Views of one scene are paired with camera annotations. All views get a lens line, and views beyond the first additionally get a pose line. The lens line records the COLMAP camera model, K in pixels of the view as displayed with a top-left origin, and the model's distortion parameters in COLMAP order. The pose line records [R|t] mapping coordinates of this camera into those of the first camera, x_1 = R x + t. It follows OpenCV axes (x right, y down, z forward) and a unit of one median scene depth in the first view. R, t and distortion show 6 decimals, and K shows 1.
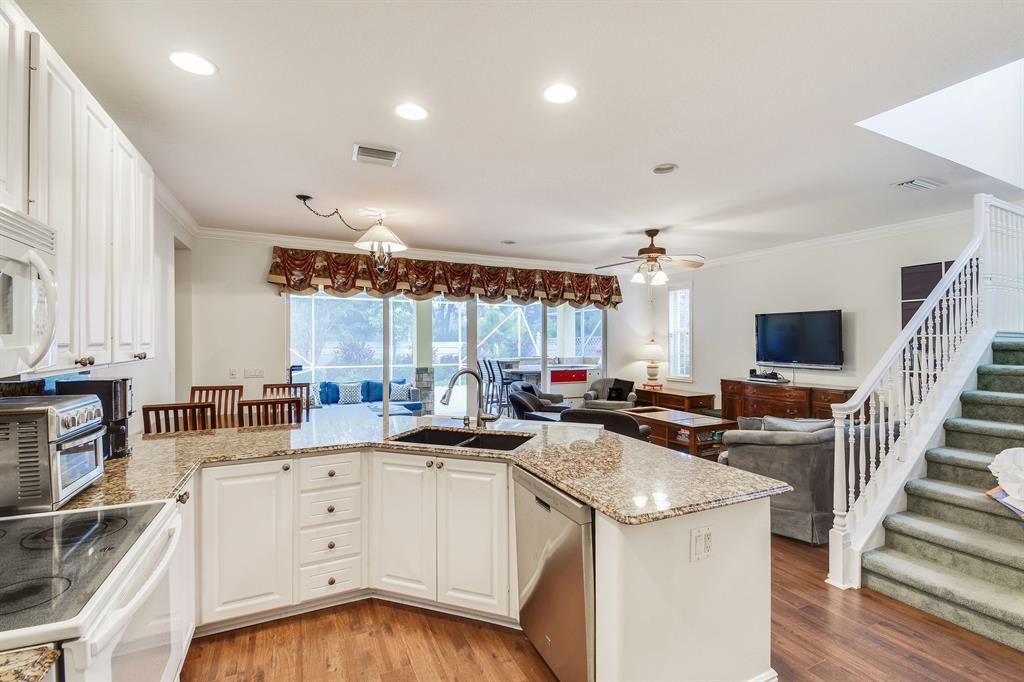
lens RADIAL K [[457.2, 0, 505.6], [0, 457.2, 337.1], [0, 0, 1]] dist [0.014263, -0.002475]
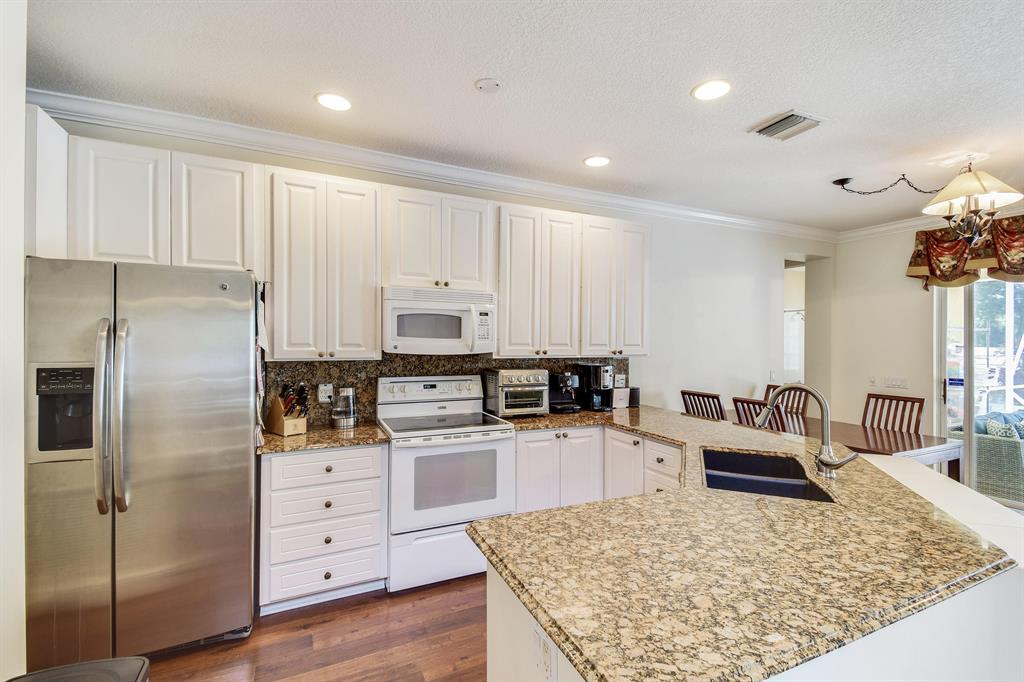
lens RADIAL K [[457.2, 0, 521.3], [0, 457.2, 339.8], [0, 0, 1]] dist [0.014263, -0.002475]
pose [[0.002781, -0.000211, -0.999996, 0.388732], [-0.008617, 0.999963, -0.000235, 0.003258], [0.999959, 0.008618, 0.002779, 0.347597]]
